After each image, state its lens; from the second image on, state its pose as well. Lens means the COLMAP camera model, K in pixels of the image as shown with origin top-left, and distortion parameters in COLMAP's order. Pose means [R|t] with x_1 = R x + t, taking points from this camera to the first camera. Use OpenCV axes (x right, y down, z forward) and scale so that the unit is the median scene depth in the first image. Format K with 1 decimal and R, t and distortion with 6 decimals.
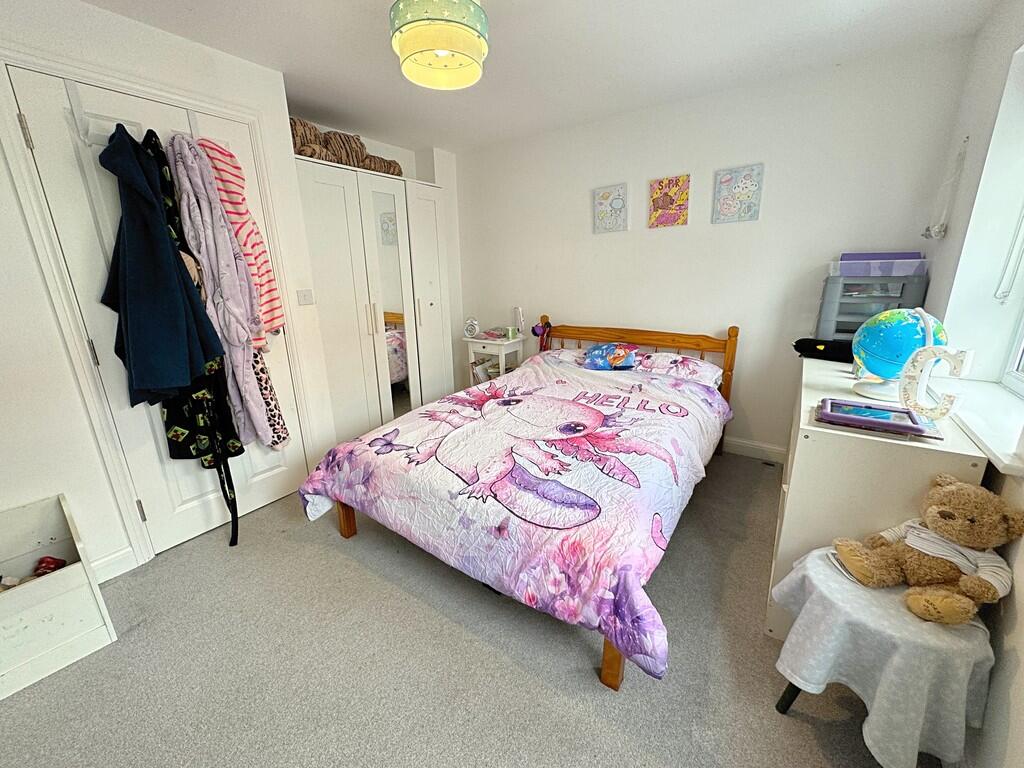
lens RADIAL K [[407.5, 0, 508.7], [0, 407.5, 382.8], [0, 0, 1]] dist [0.003625, 0.000445]
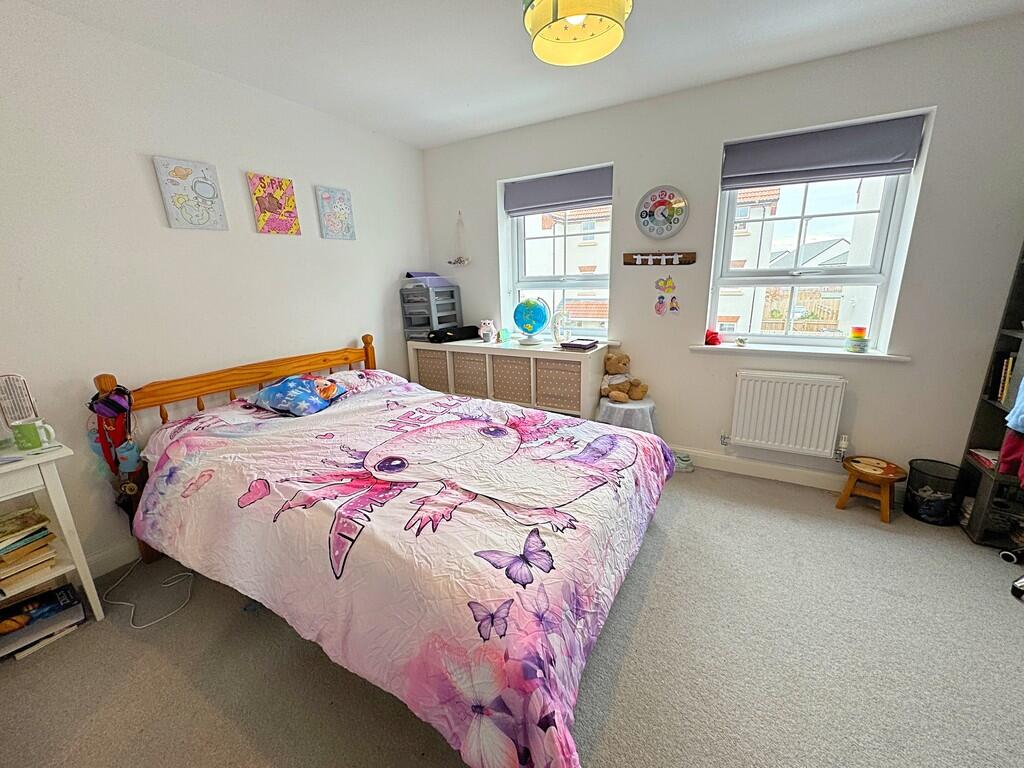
lens RADIAL K [[407.5, 0, 516.9], [0, 407.5, 379.2], [0, 0, 1]] dist [0.003625, 0.000445]
pose [[-0.093720, -0.215981, 0.971889, -0.656349], [0.294039, 0.926636, 0.234279, -0.186349], [-0.951187, 0.307730, -0.023338, 0.765528]]
